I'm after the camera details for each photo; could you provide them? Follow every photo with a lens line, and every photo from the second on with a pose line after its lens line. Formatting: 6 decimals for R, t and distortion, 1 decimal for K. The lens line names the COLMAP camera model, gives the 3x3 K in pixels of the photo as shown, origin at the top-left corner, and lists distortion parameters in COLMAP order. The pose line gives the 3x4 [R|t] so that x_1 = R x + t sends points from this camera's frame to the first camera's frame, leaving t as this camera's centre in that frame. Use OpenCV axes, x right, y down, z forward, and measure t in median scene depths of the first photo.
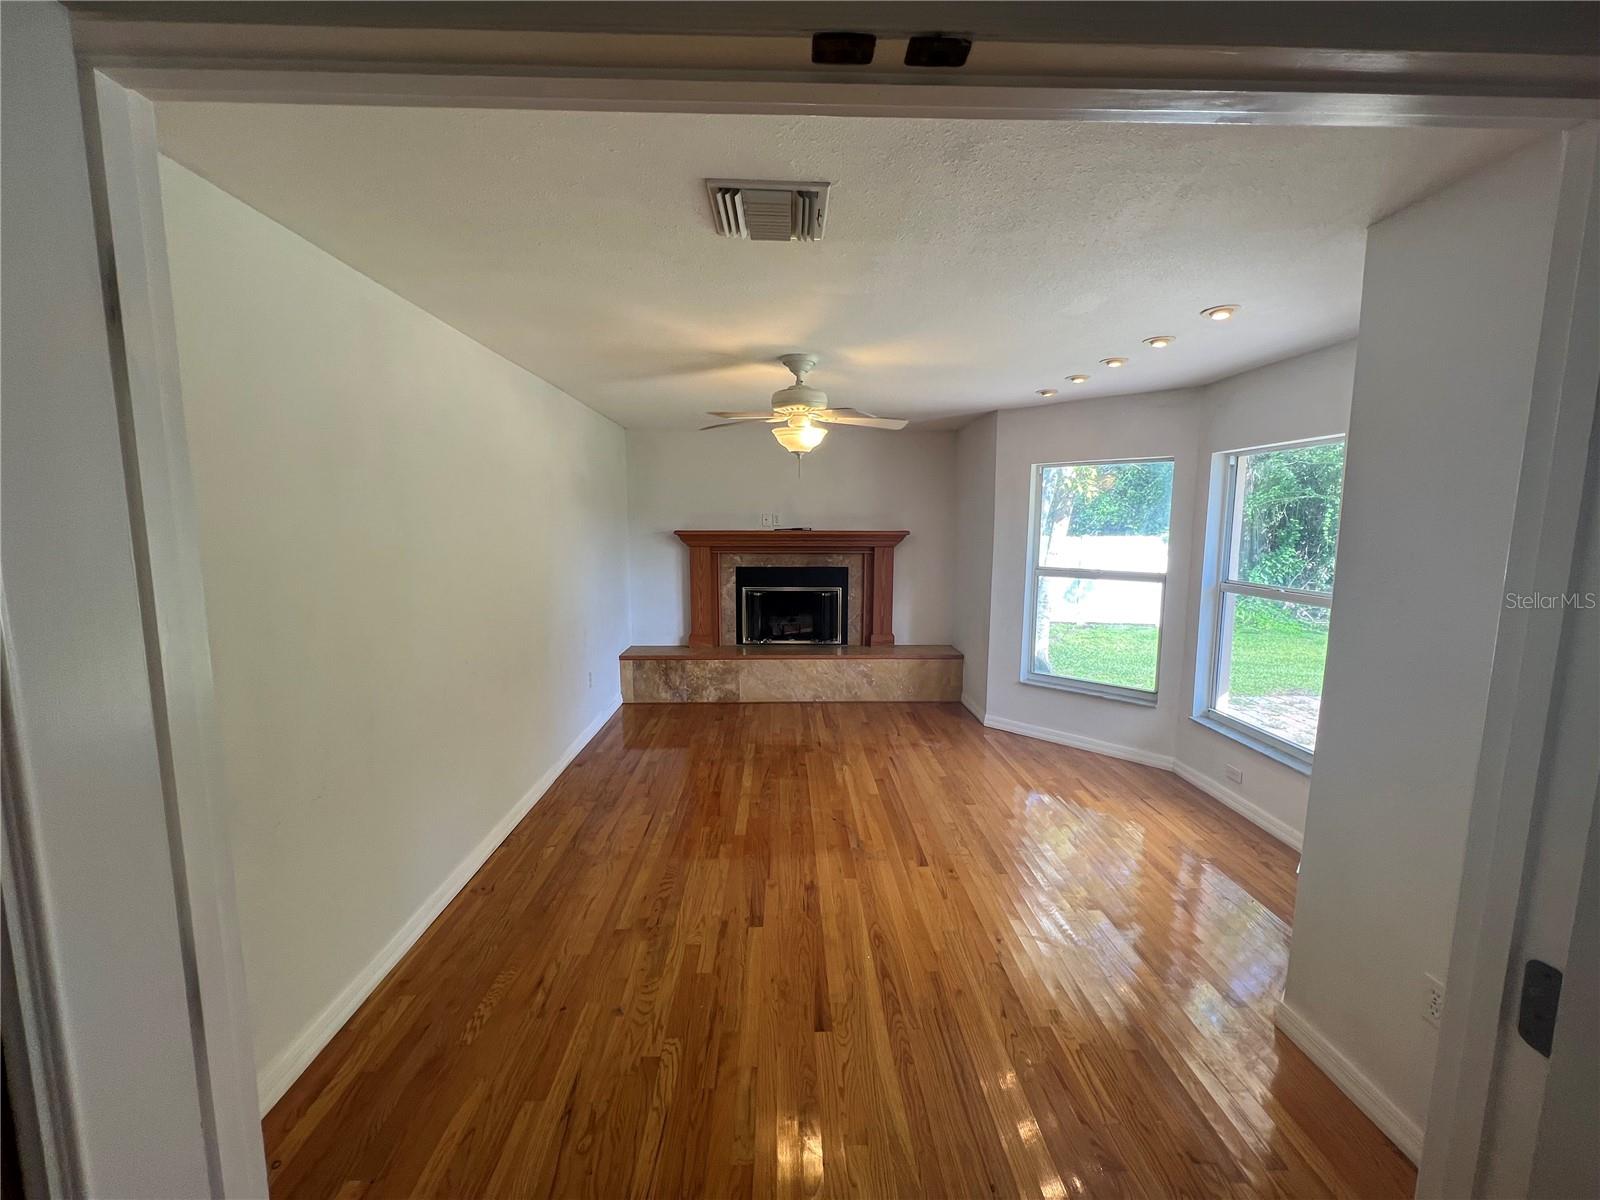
lens RADIAL K [[643.3, 0, 796.7], [0, 643.3, 594.3], [0, 0, 1]] dist [-0.003038, 0.000722]
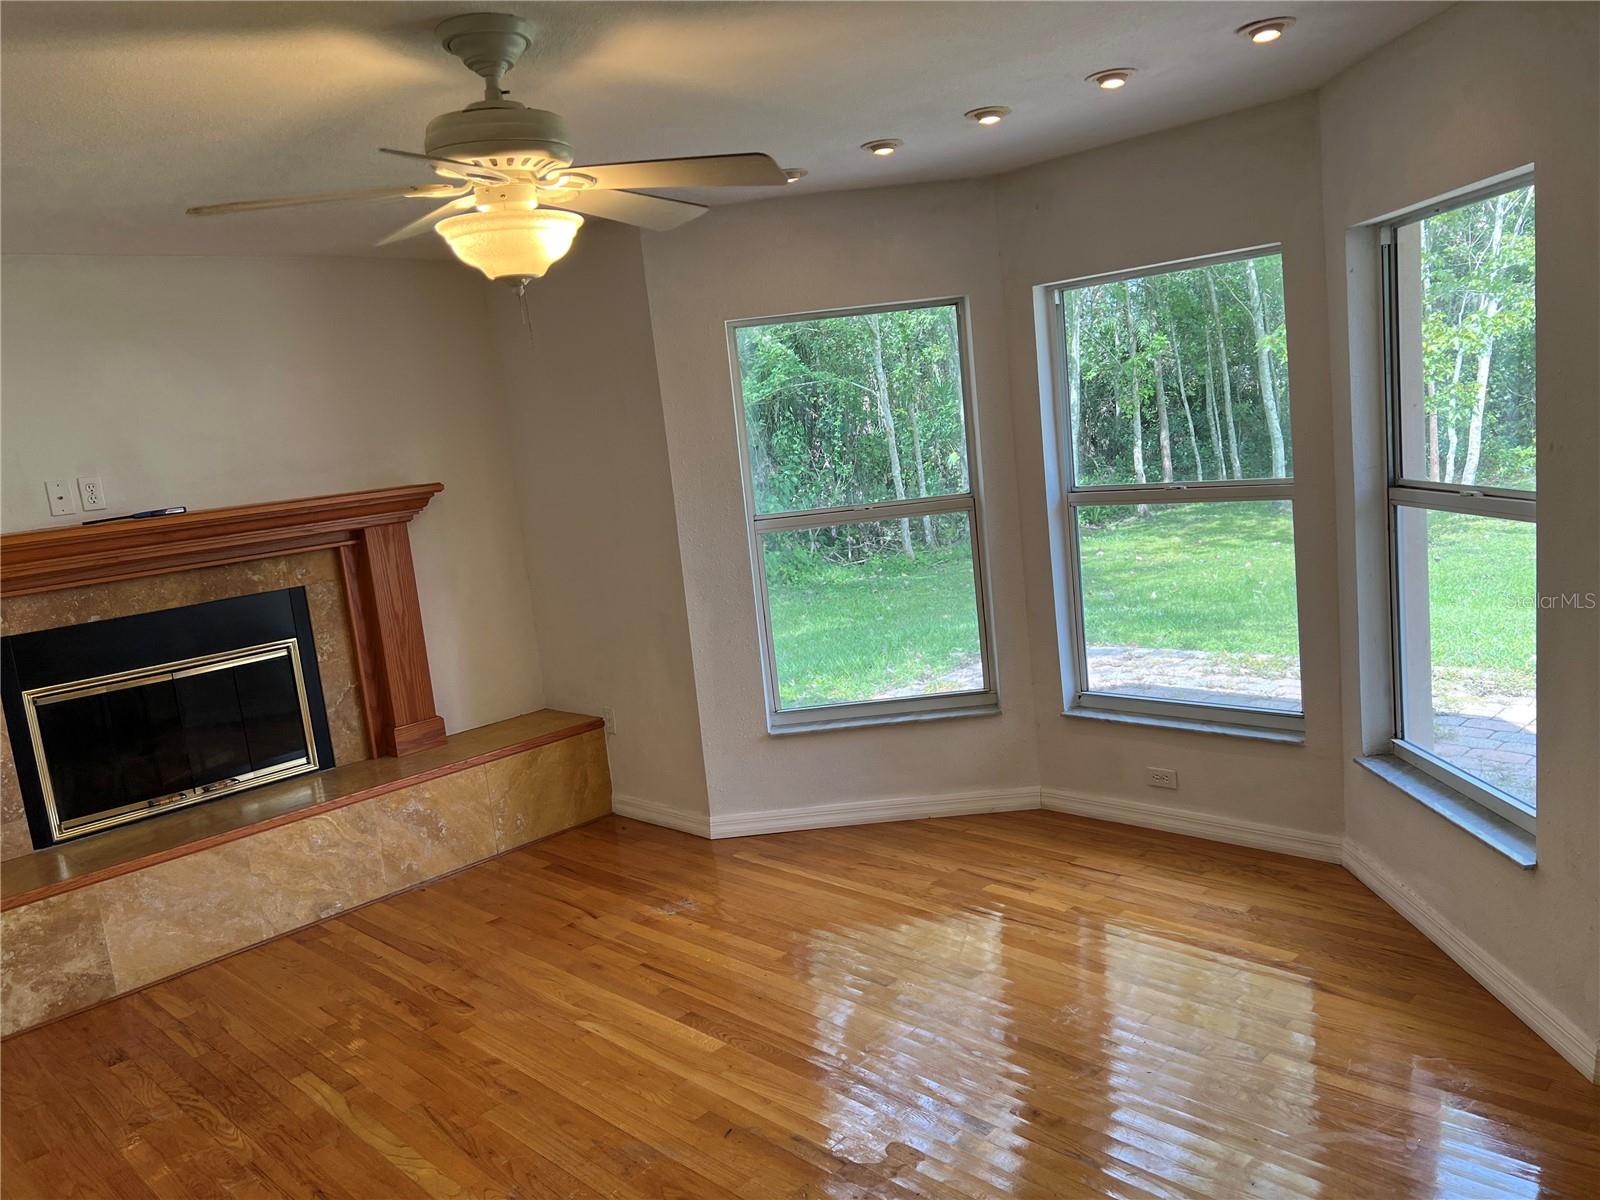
lens RADIAL K [[1202.7, 0, 802.5], [0, 1202.7, 603.7], [0, 0, 1]] dist [0.012272, 0.001848]
pose [[0.716684, -0.183132, 0.672924, -0.240919], [0.183372, 0.980438, 0.071522, -0.030334], [-0.672859, 0.072137, 0.736246, 0.220869]]
